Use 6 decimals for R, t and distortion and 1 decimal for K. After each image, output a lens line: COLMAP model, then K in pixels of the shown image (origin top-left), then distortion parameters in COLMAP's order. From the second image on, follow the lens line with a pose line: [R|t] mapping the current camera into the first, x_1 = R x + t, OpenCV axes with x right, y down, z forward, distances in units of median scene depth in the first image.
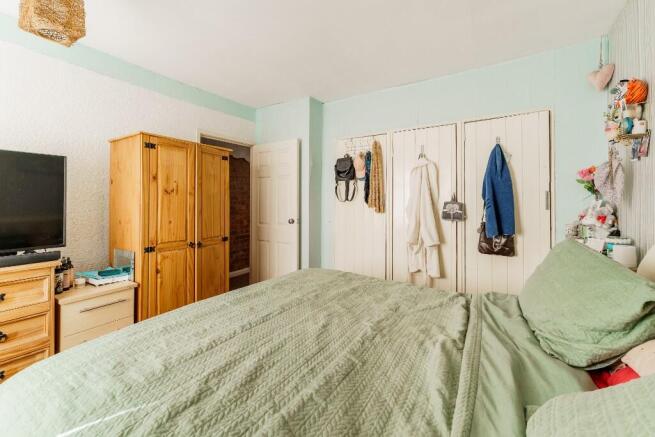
lens RADIAL K [[267.7, 0, 324.1], [0, 267.7, 196.5], [0, 0, 1]] dist [0.000589, -0.000155]
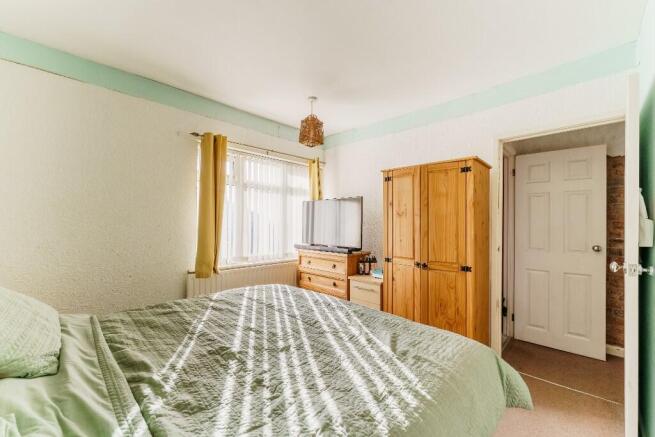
lens RADIAL K [[267.7, 0, 327.3], [0, 267.7, 222.7], [0, 0, 1]] dist [0.000589, -0.000155]
pose [[-0.201666, -0.003491, -0.979448, 0.645904], [0.005386, 0.999975, -0.004673, 0.022876], [0.979440, -0.006218, -0.201642, 0.937991]]
